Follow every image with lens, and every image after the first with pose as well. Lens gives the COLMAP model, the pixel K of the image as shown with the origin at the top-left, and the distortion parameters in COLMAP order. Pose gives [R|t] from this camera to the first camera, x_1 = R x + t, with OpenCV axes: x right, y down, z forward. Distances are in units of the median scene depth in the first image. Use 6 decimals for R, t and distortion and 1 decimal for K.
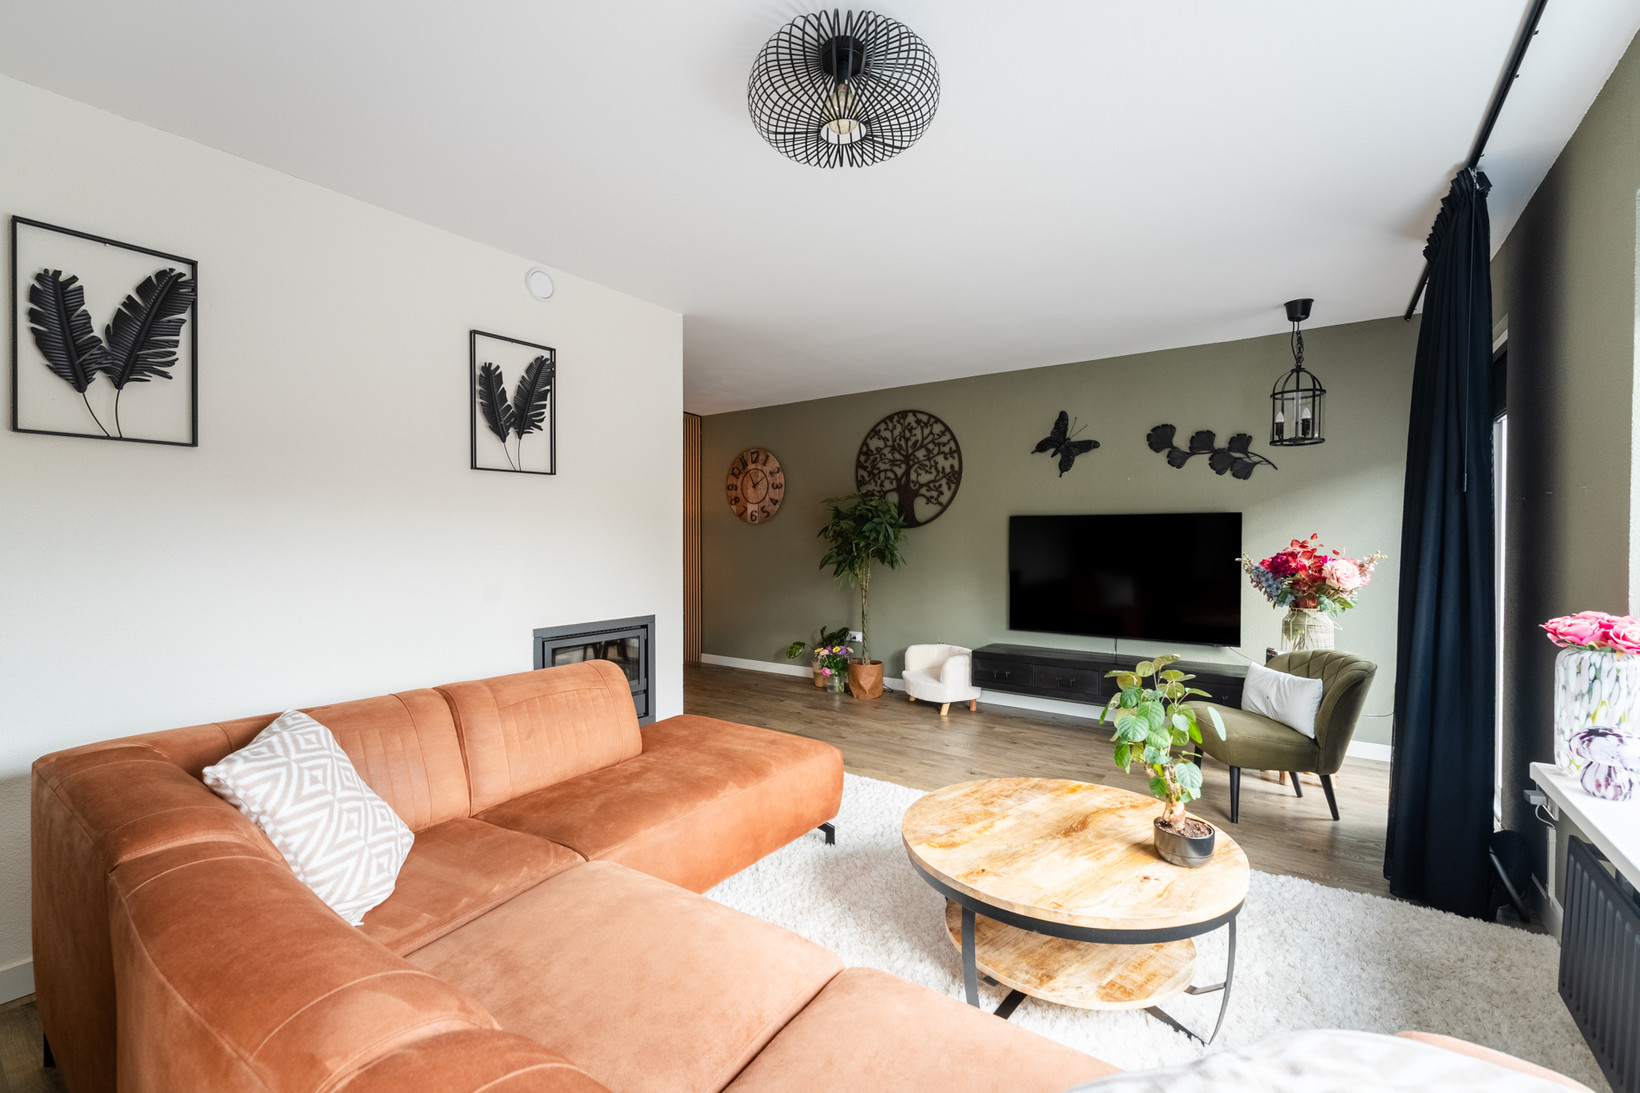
lens RADIAL K [[696.4, 0, 820.0], [0, 696.4, 546.5], [0, 0, 1]] dist [-0.000641, 0.000102]
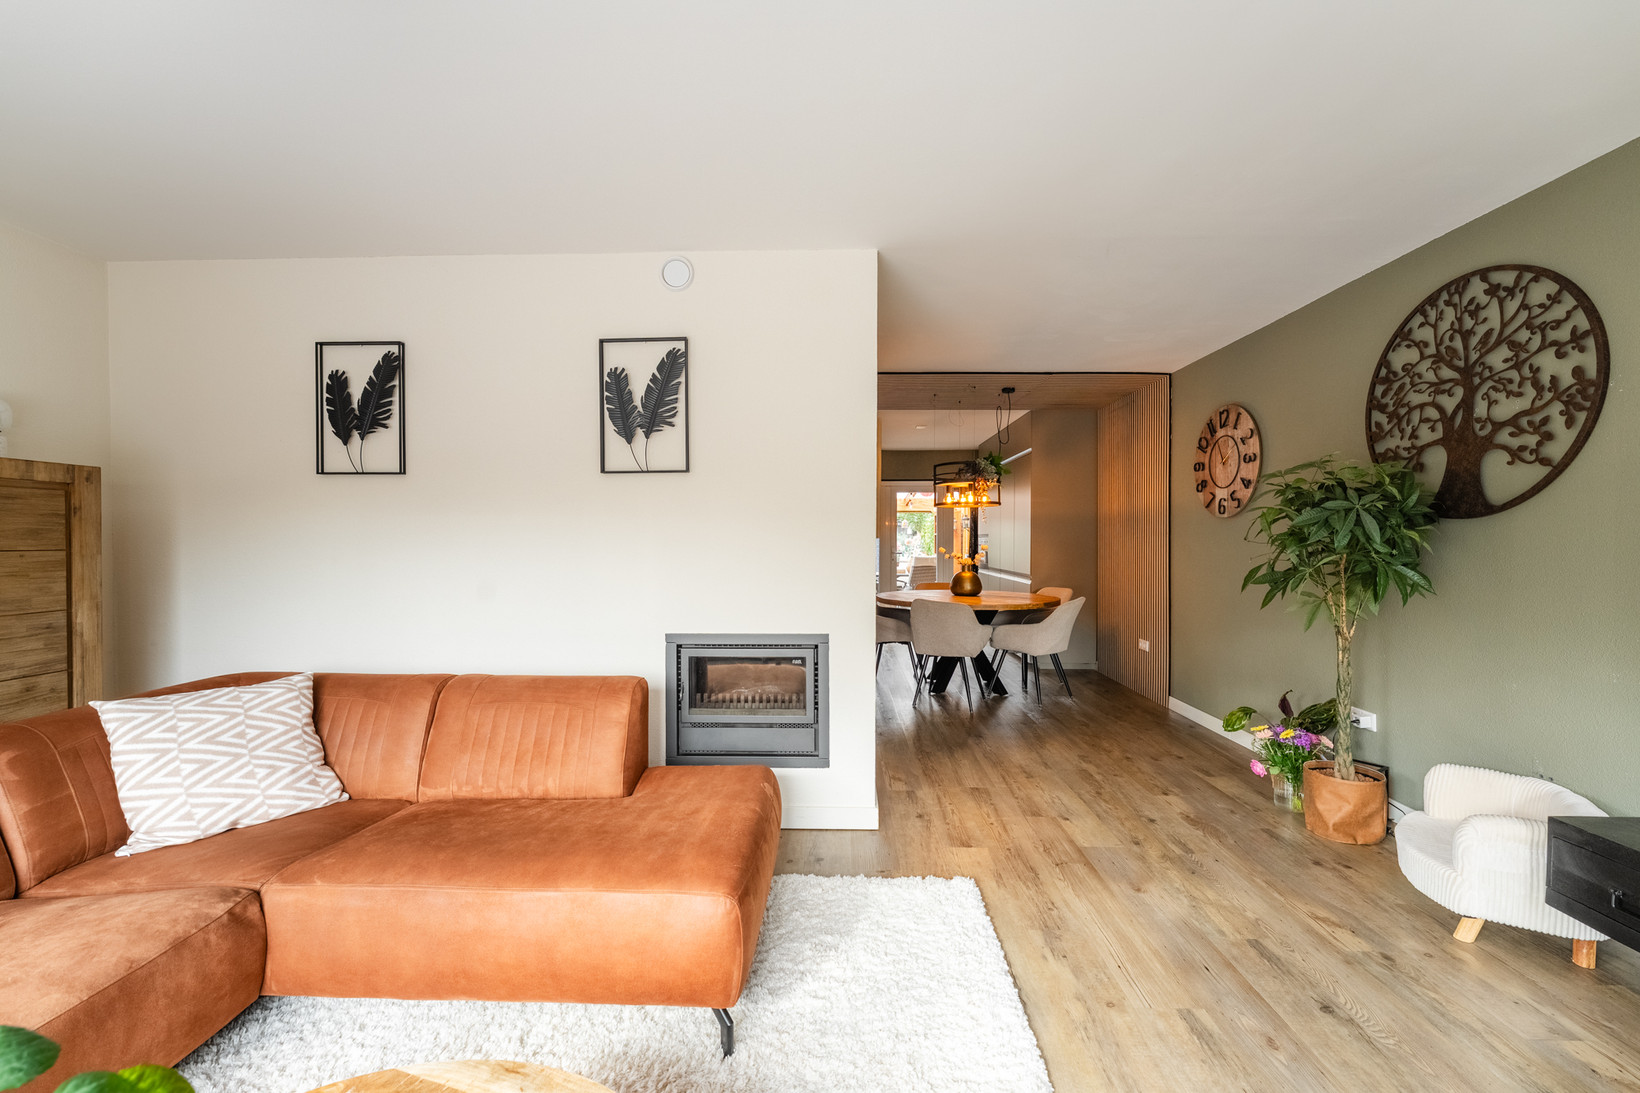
lens RADIAL K [[667.6, 0, 820.0], [0, 667.6, 546.5], [0, 0, 1]] dist [-0.000143, -0.000185]
pose [[0.547622, 0.008956, -0.836678, 0.276800], [-0.010061, 0.999941, 0.004118, -0.004572], [0.836665, 0.006163, 0.547680, 0.387516]]
